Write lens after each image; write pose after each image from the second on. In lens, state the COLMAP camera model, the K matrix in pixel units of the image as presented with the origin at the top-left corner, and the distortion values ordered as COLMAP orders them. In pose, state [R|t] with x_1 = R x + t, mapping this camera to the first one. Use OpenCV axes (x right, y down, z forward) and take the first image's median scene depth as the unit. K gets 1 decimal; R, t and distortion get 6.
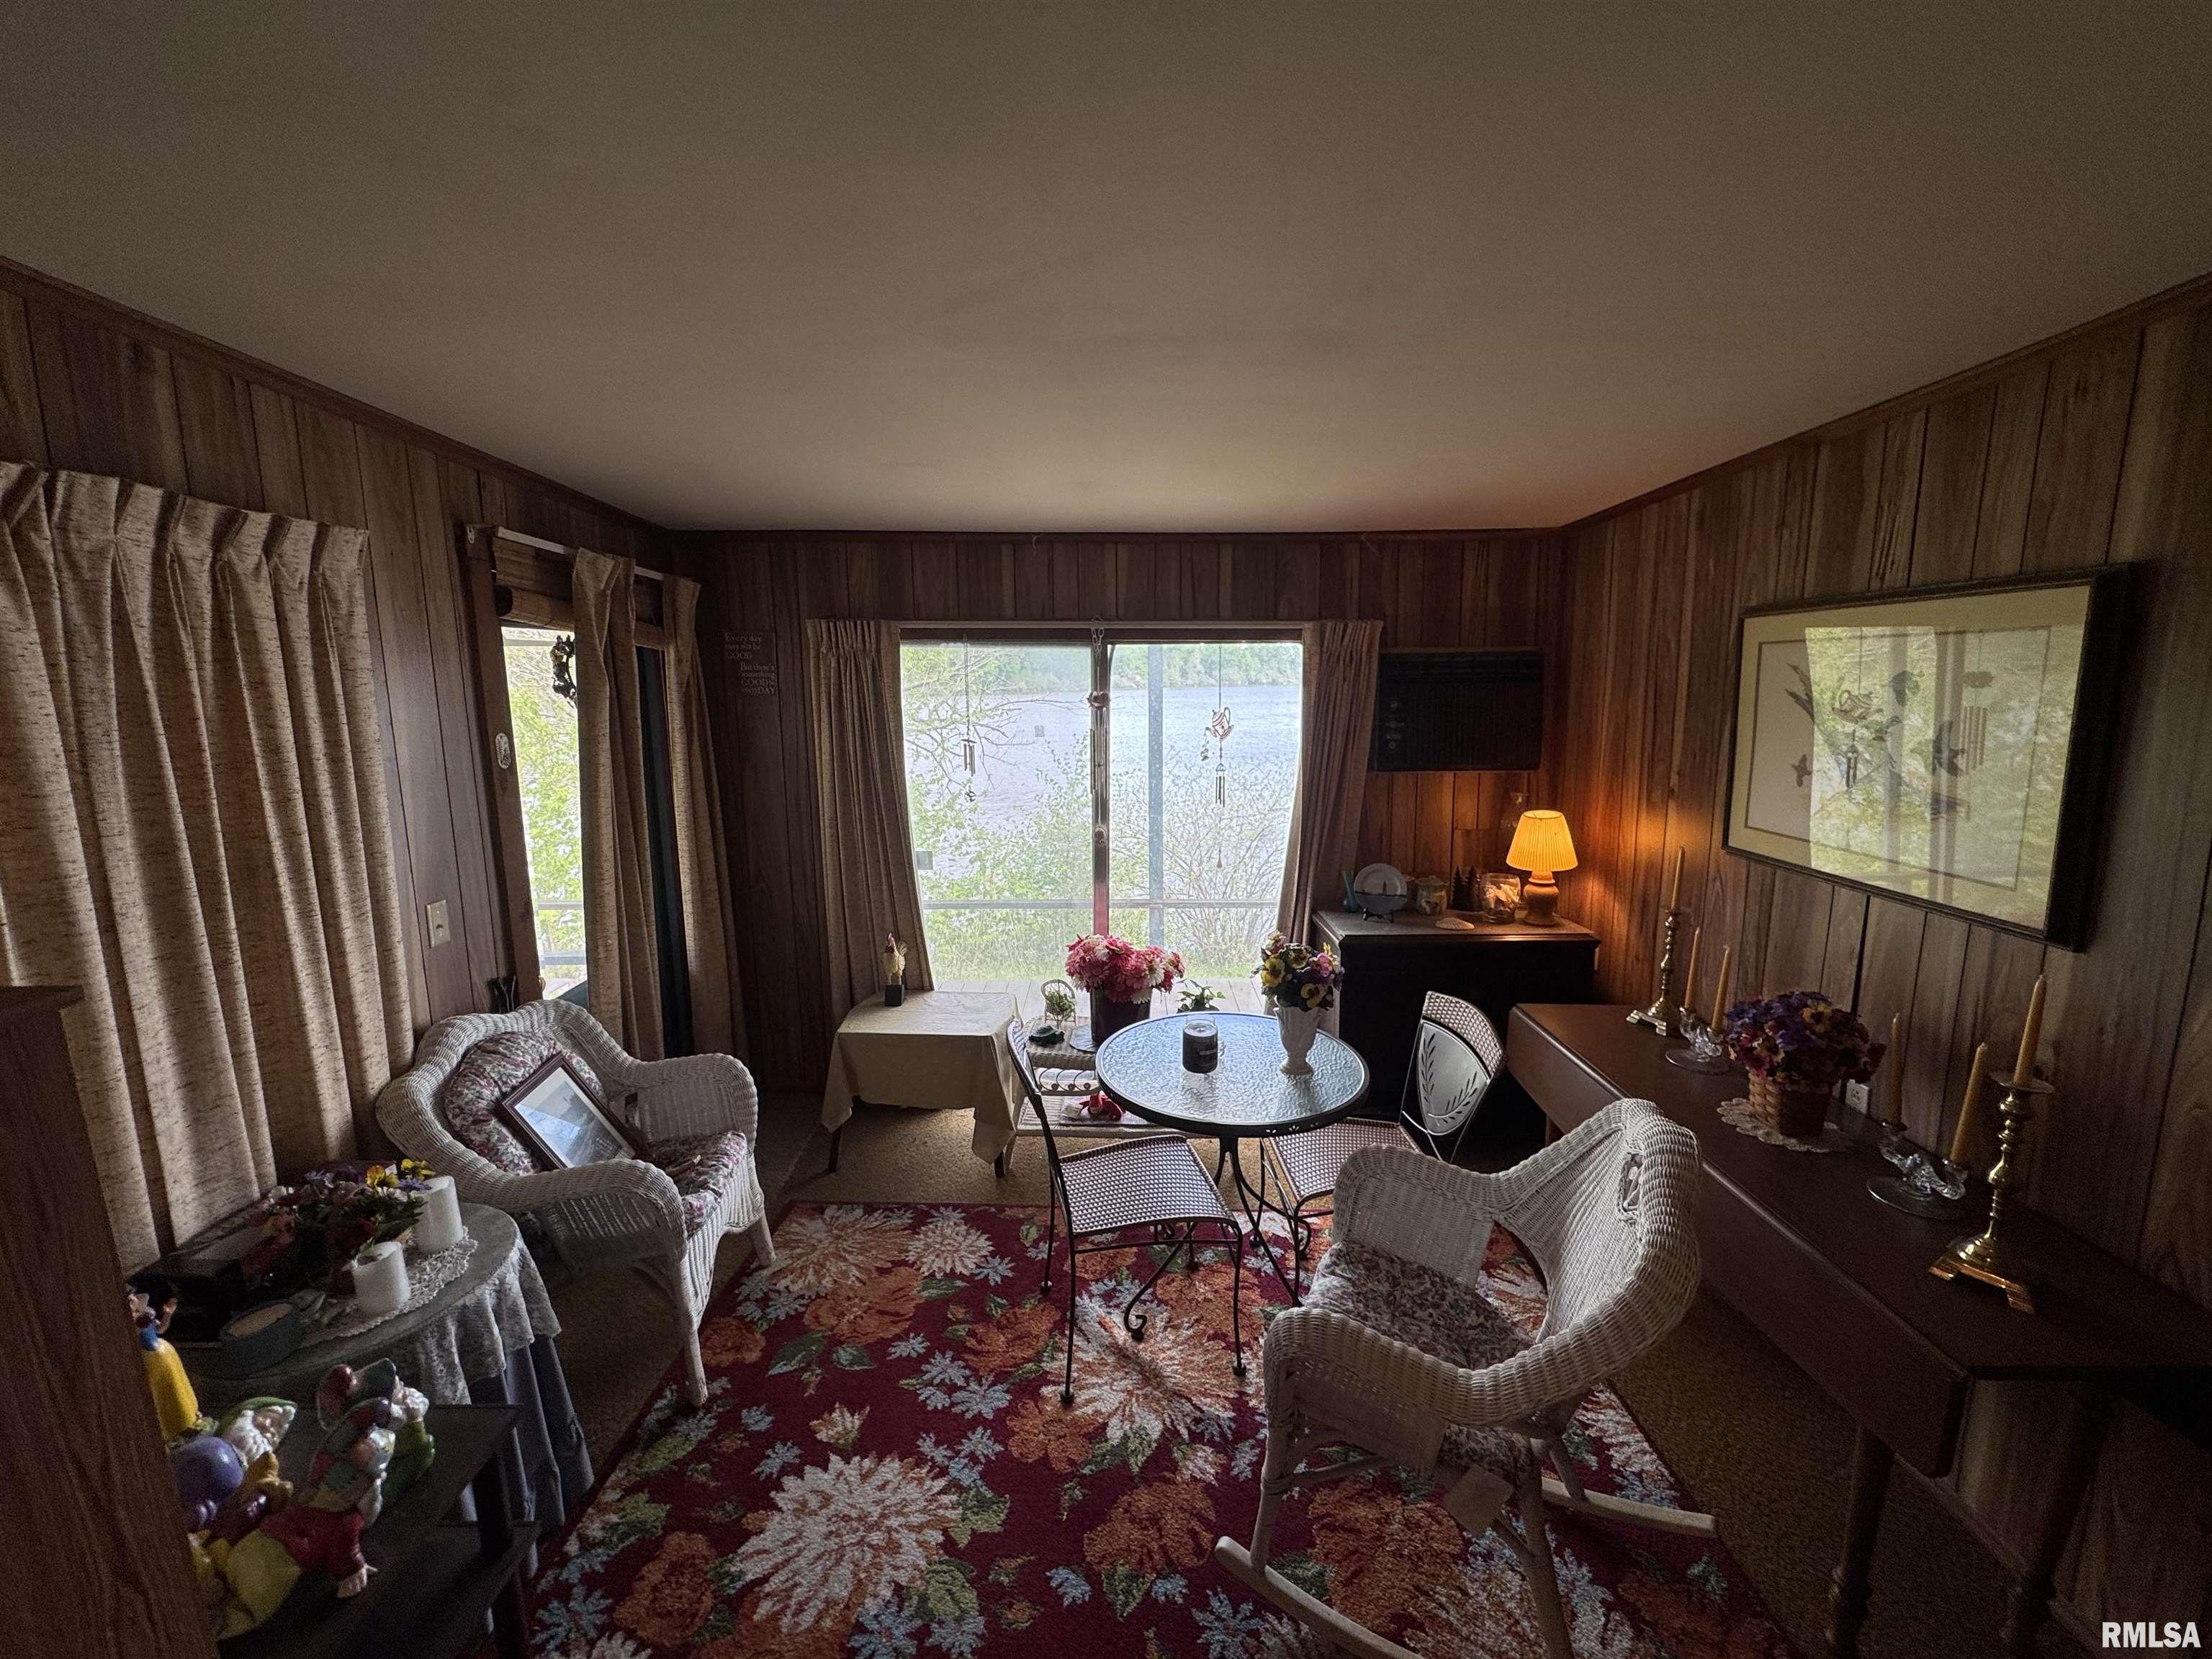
lens RADIAL K [[884.8, 0, 1112.6], [0, 884.8, 827.4], [0, 0, 1]] dist [-0.006008, 0.000318]
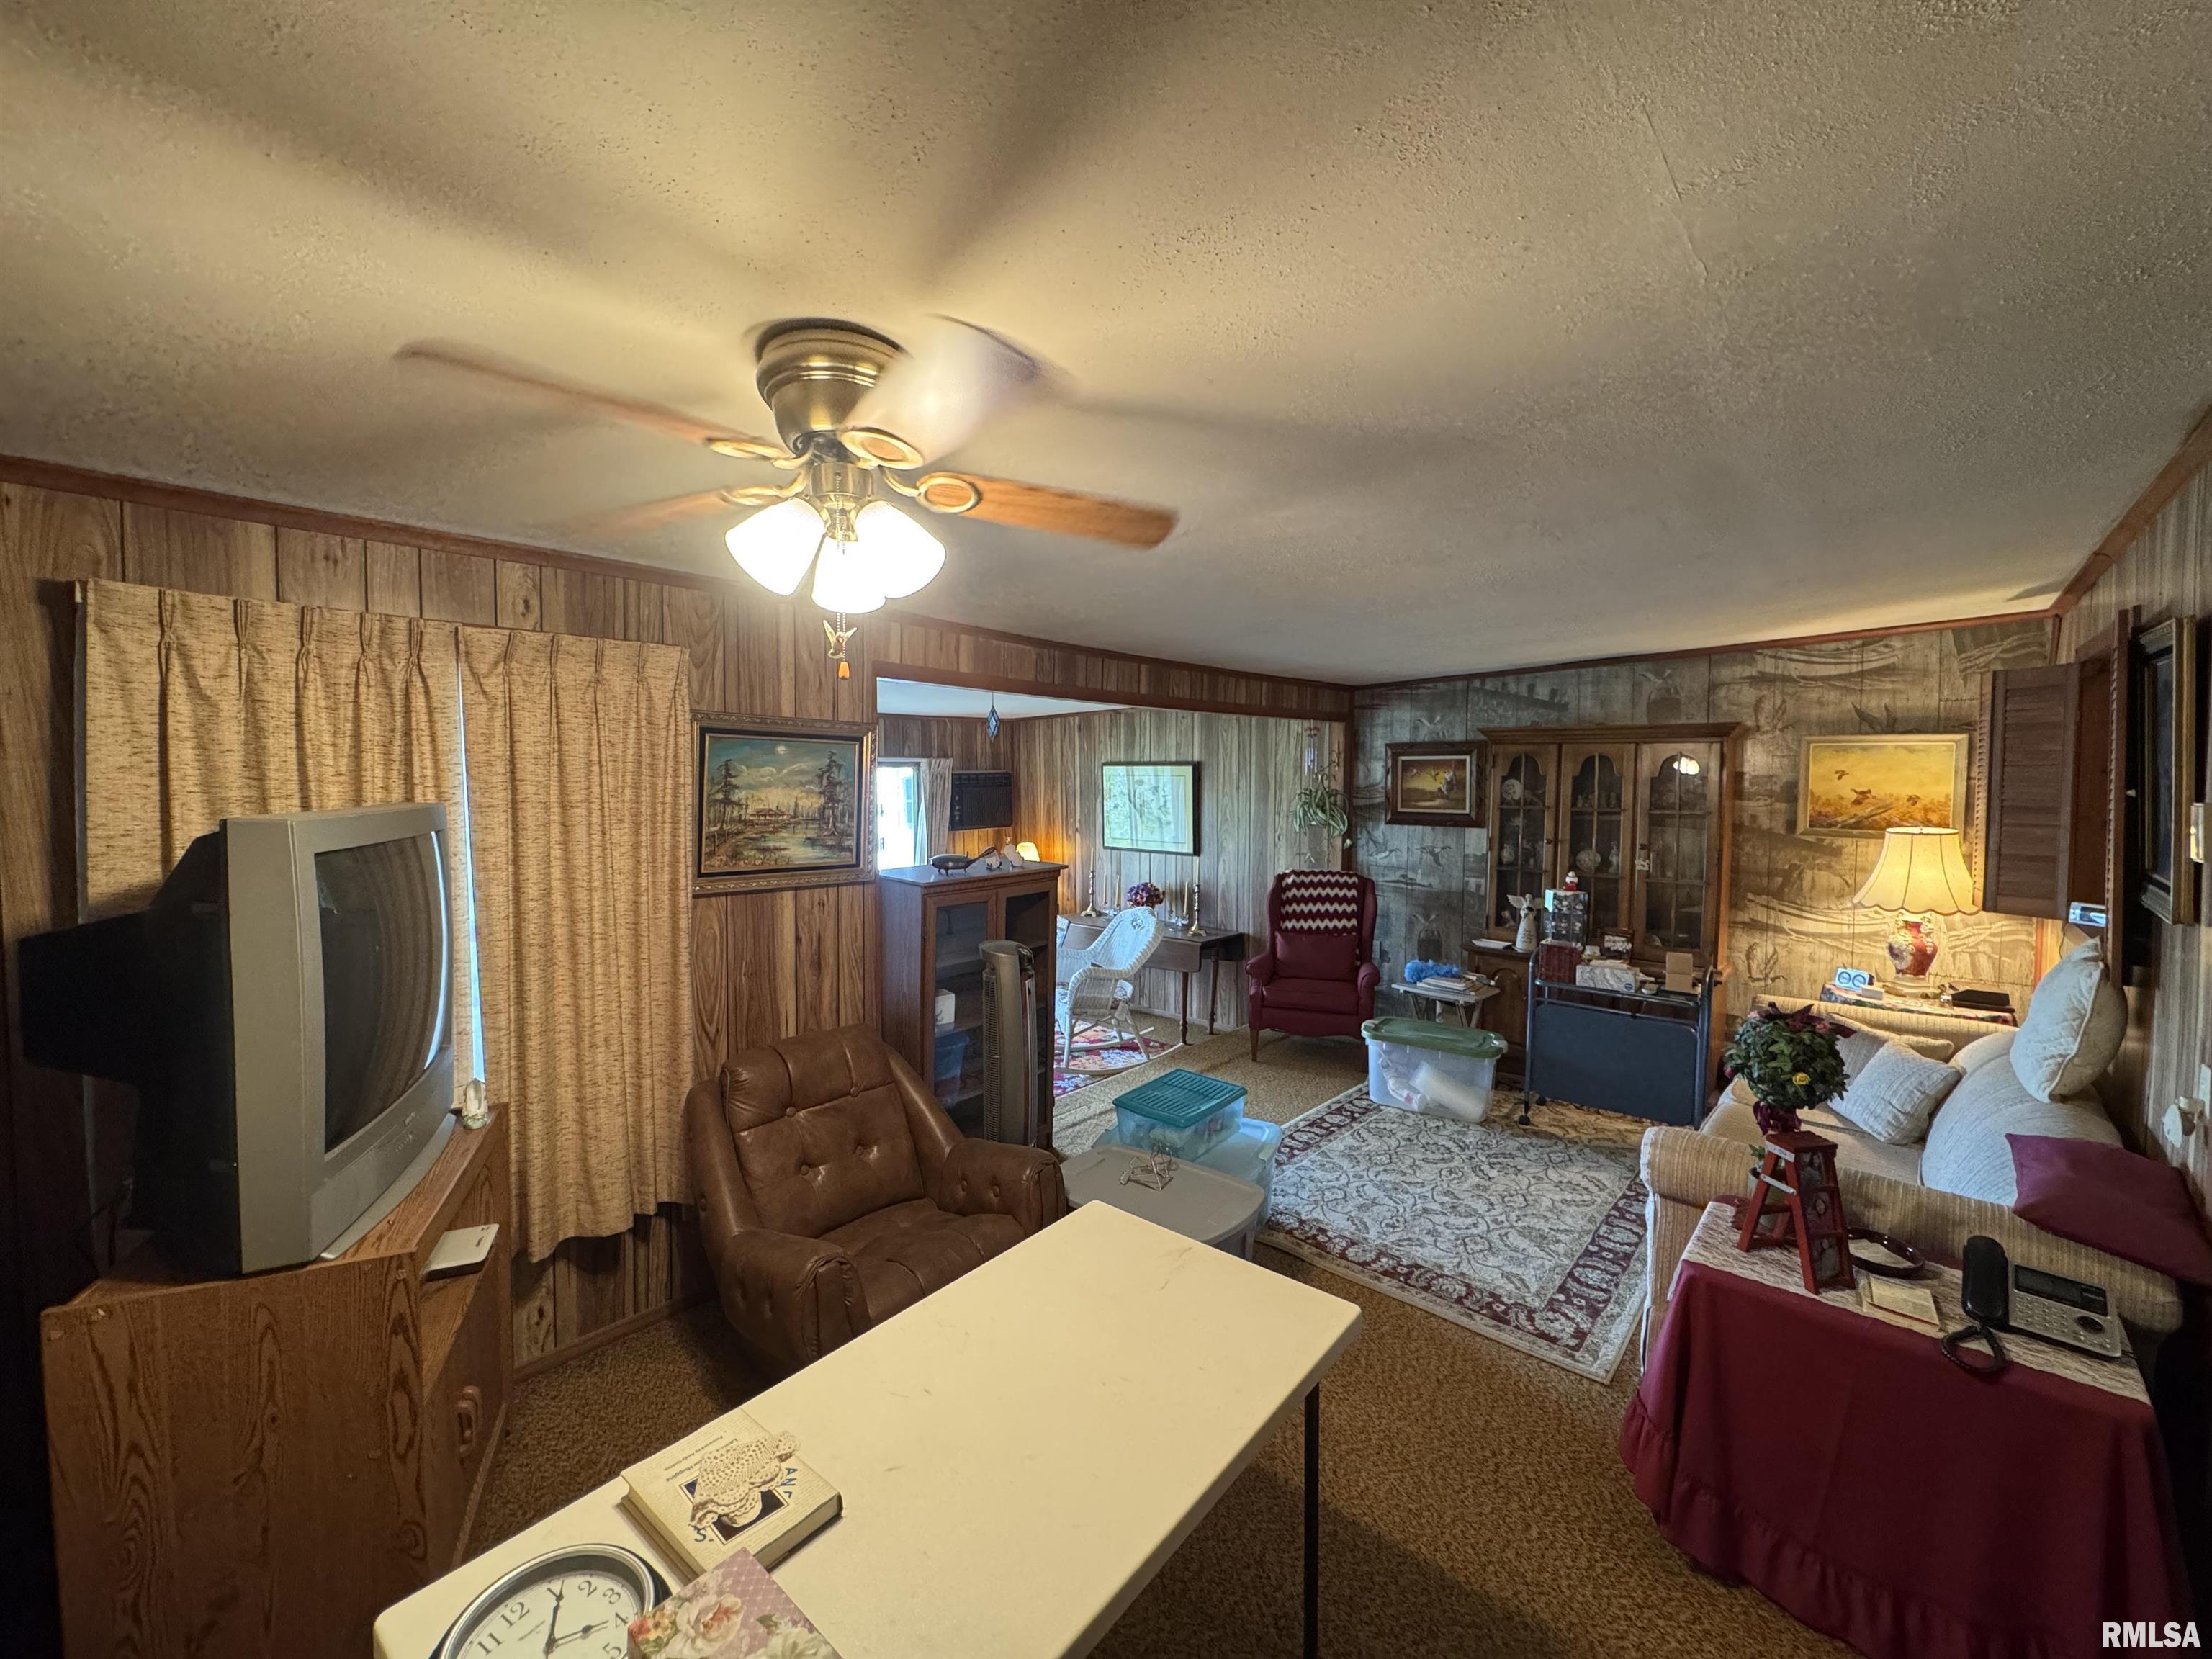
lens RADIAL K [[884.8, 0, 1116.9], [0, 884.8, 817.4], [0, 0, 1]] dist [-0.006008, 0.000318]
pose [[0.639842, -0.037778, 0.767578, -1.197634], [0.118970, 0.991620, -0.050367, 0.065219], [-0.759242, 0.123546, 0.638974, -0.701962]]
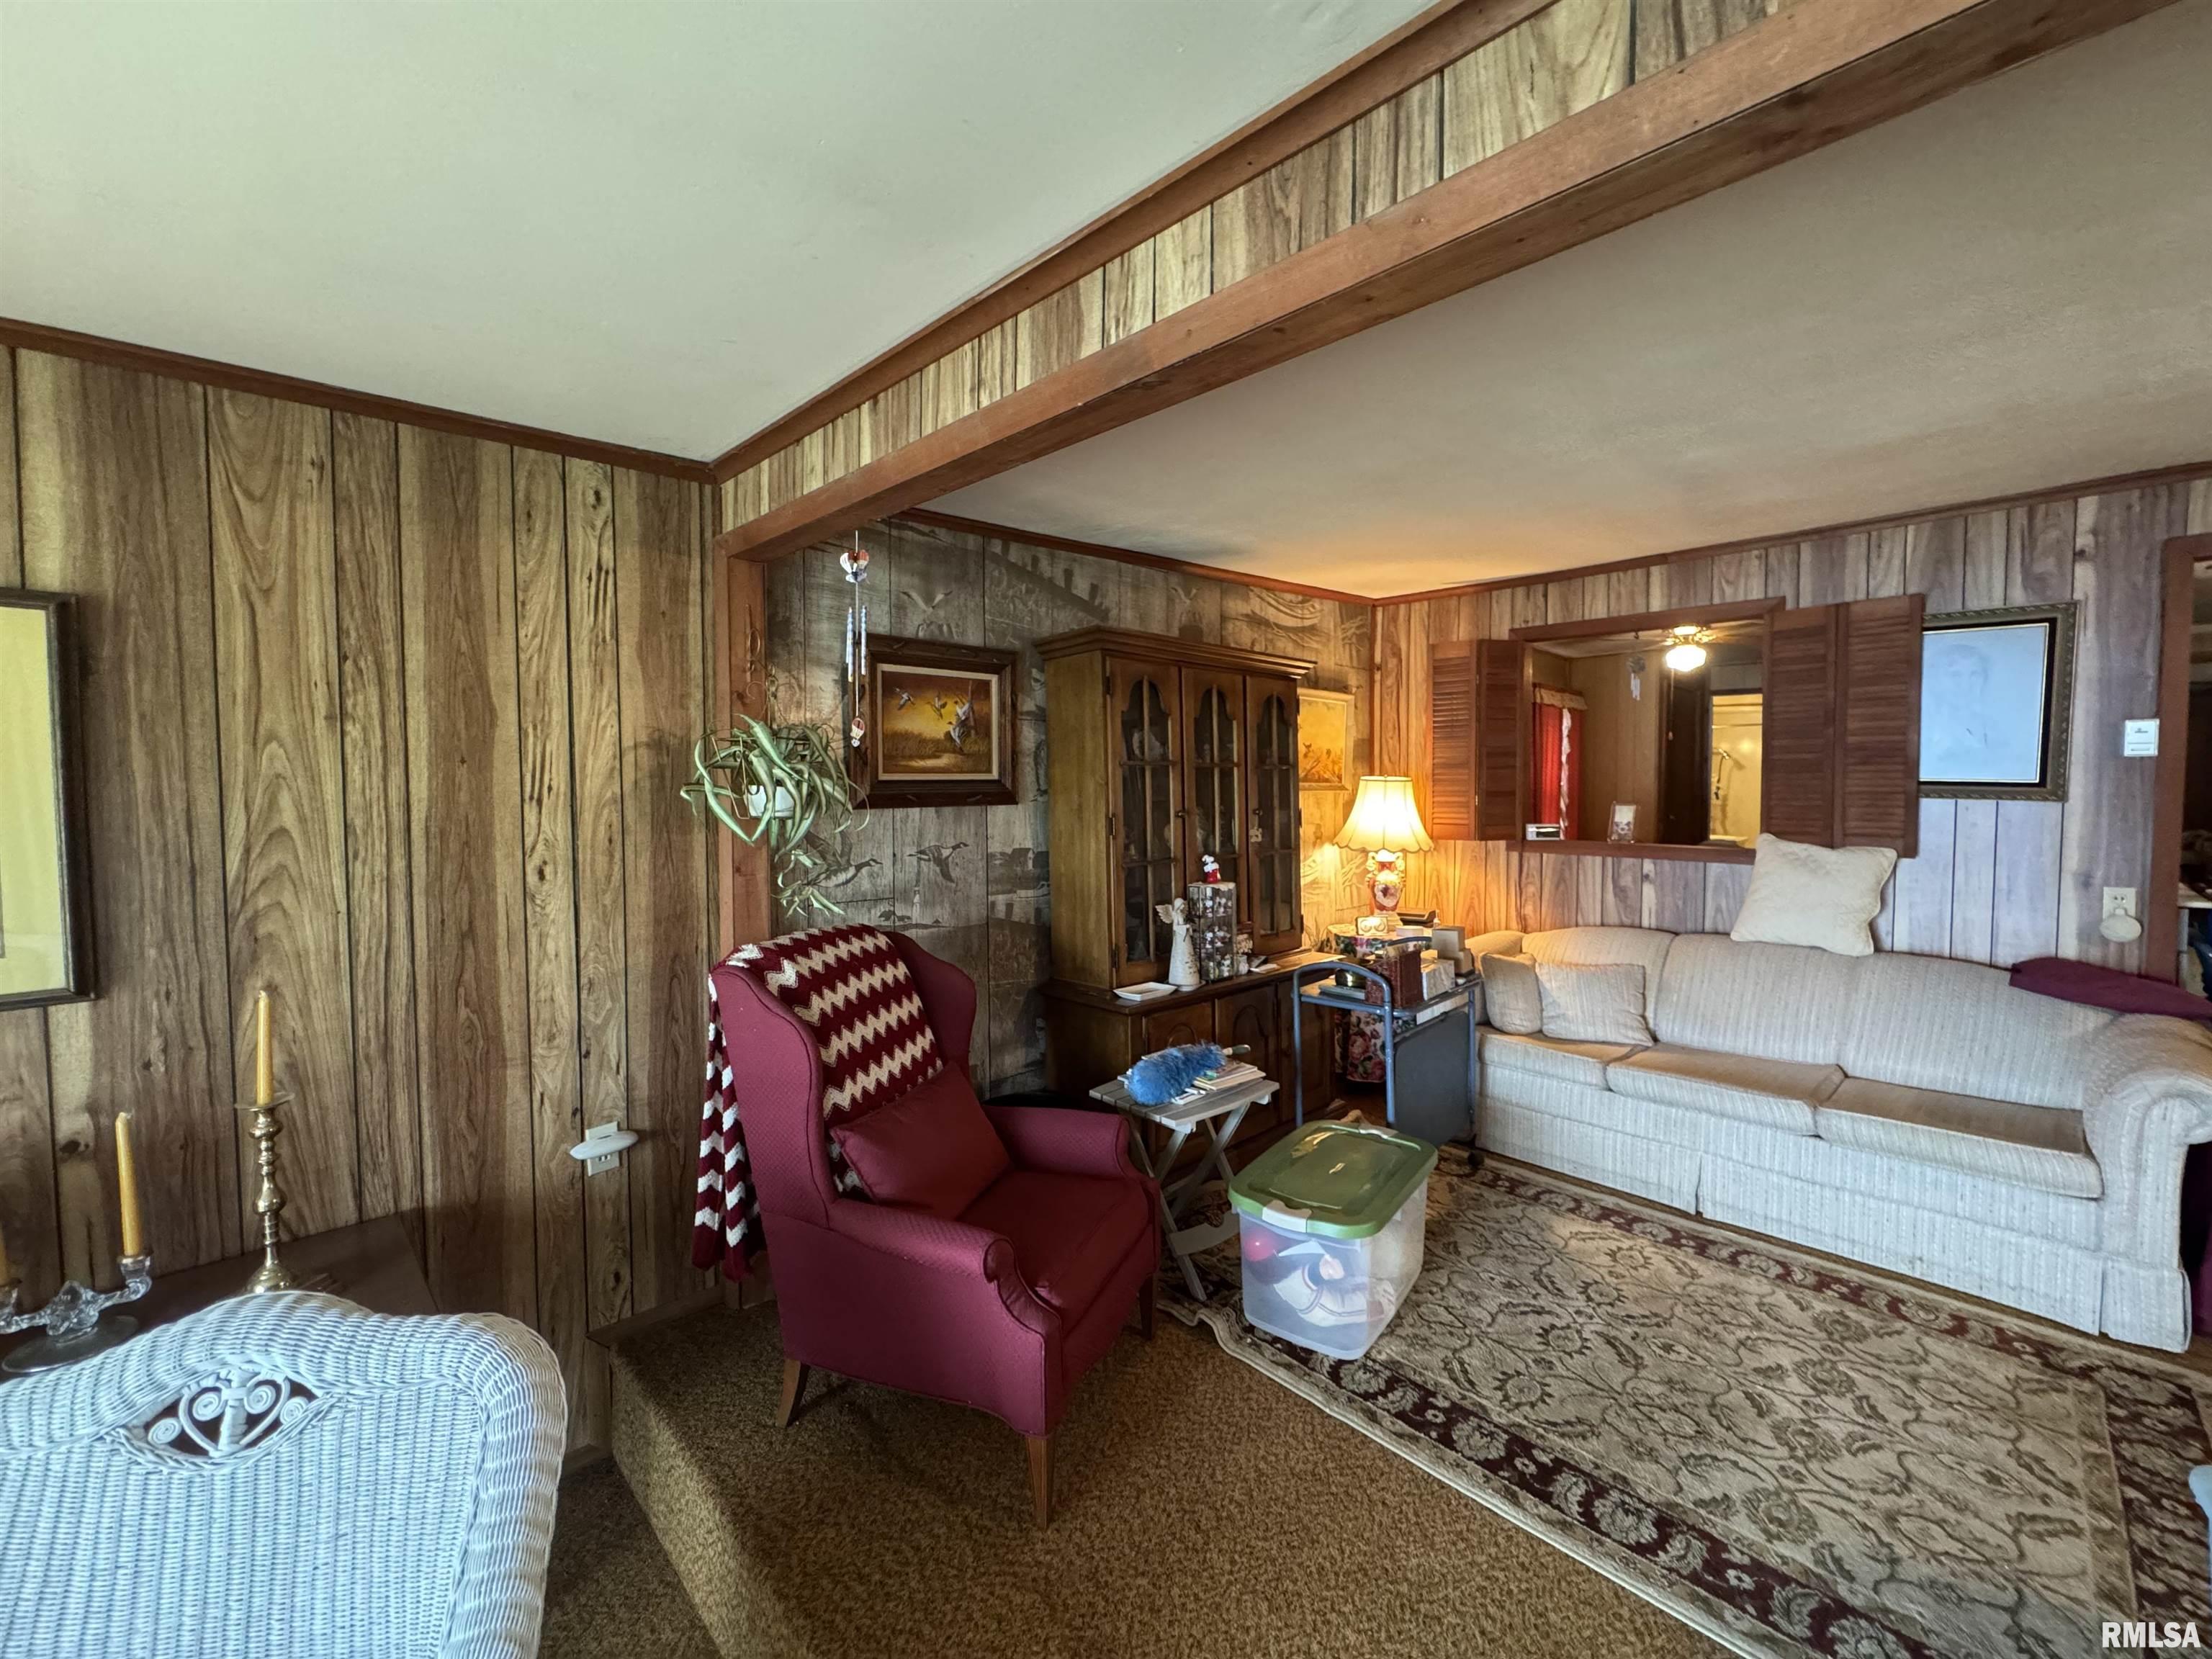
lens RADIAL K [[884.8, 0, 1114.1], [0, 884.8, 817.4], [0, 0, 1]] dist [-0.006008, 0.000318]
pose [[-0.720910, -0.027263, 0.692492, -0.171264], [0.111508, 0.981644, 0.154731, -0.043377], [-0.683999, 0.188765, -0.704637, 0.495937]]
